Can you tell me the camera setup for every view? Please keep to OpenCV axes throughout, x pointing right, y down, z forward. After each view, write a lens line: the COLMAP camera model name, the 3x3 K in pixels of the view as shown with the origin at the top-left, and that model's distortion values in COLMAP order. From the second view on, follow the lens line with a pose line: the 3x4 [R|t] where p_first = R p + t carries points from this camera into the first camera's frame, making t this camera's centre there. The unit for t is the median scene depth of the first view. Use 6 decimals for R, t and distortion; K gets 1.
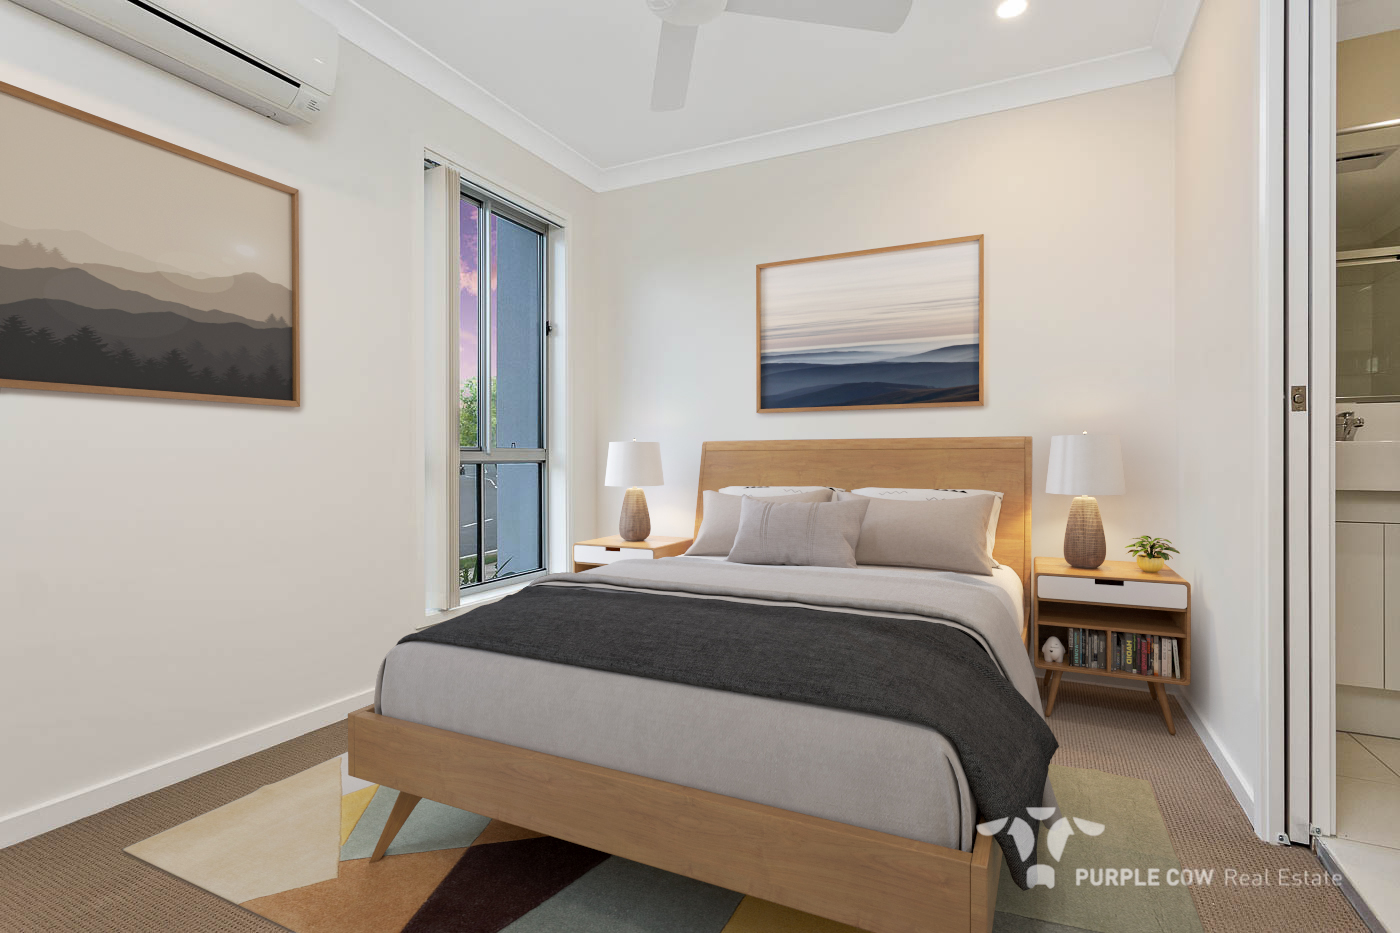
lens RADIAL K [[682.2, 0, 700.7], [0, 682.2, 459.5], [0, 0, 1]] dist [-0.000694, -0.000205]
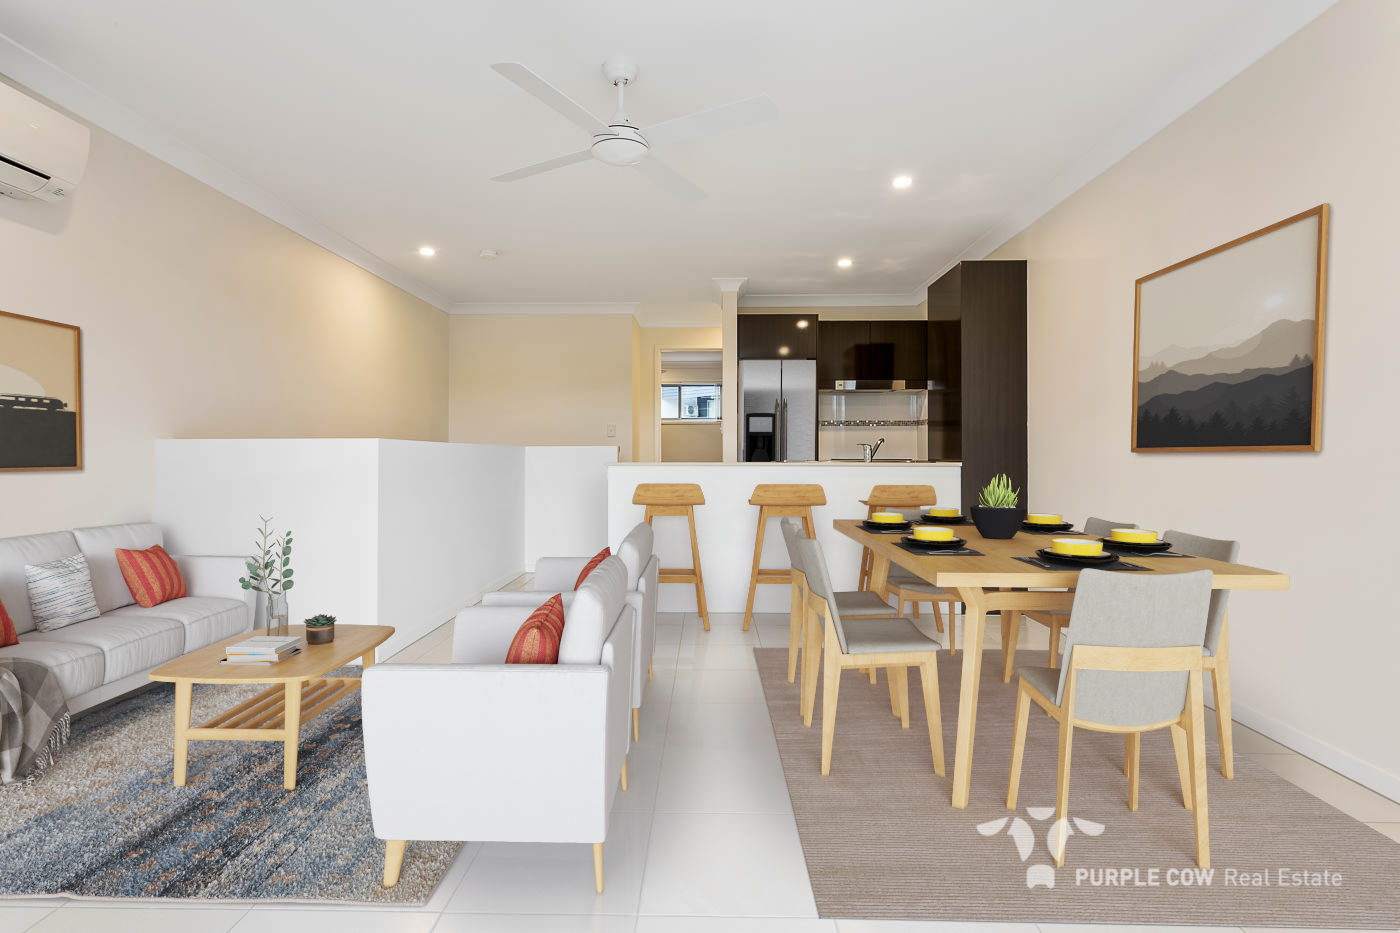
lens RADIAL K [[682.2, 0, 699.0], [0, 682.2, 465.0], [0, 0, 1]] dist [-0.000694, -0.000205]
pose [[-0.907544, 0.003363, -0.419943, 0.595189], [-0.006697, 0.999725, 0.022480, -0.085569], [0.419903, 0.023214, -0.907272, 1.712655]]
